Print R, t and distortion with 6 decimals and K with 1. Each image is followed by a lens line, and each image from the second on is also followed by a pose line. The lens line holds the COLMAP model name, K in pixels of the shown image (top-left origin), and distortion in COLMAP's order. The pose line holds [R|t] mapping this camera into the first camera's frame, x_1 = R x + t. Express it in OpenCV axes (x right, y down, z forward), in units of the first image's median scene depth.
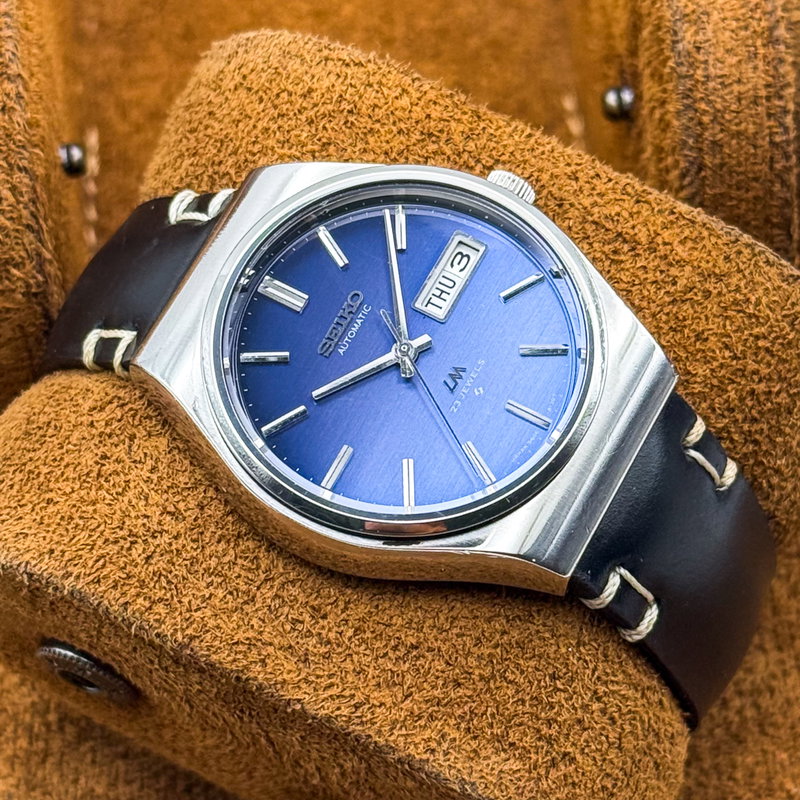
lens RADIAL K [[2962.1, 0, 400.9], [0, 2962.1, 425.1], [0, 0, 1]] dist [0.153249, -1.011709]
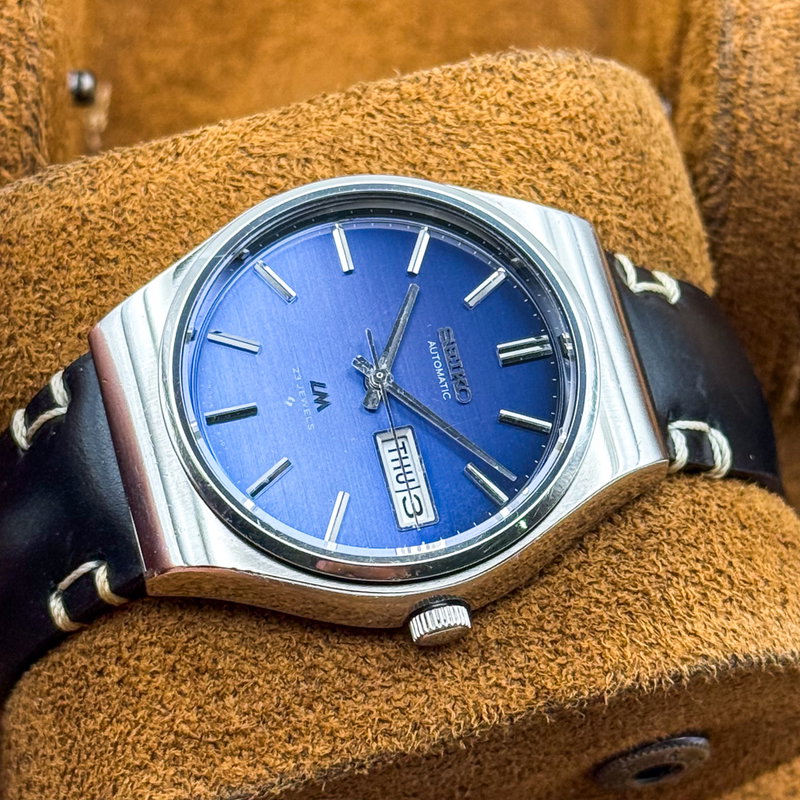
lens RADIAL K [[2962.1, 0, 400.9], [0, 2962.1, 425.1], [0, 0, 1]] dist [0.153249, -1.011709]
pose [[-0.732482, 0.616444, -0.288905, 0.268042], [-0.643198, -0.487576, 0.590394, -0.573166], [0.223082, 0.618277, 0.753637, 0.312100]]
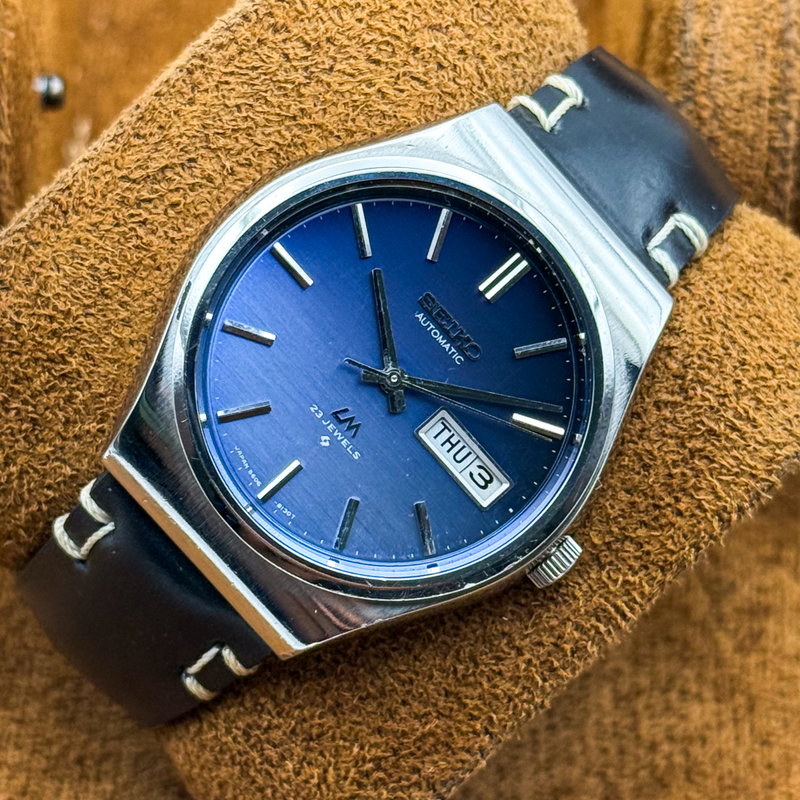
lens RADIAL K [[2962.1, 0, 400.9], [0, 2962.1, 425.1], [0, 0, 1]] dist [0.153249, -1.011709]
pose [[-0.333230, 0.942417, -0.028418, 0.039349], [-0.894998, -0.306695, 0.323908, -0.324389], [0.296541, 0.133370, 0.945662, 0.133340]]
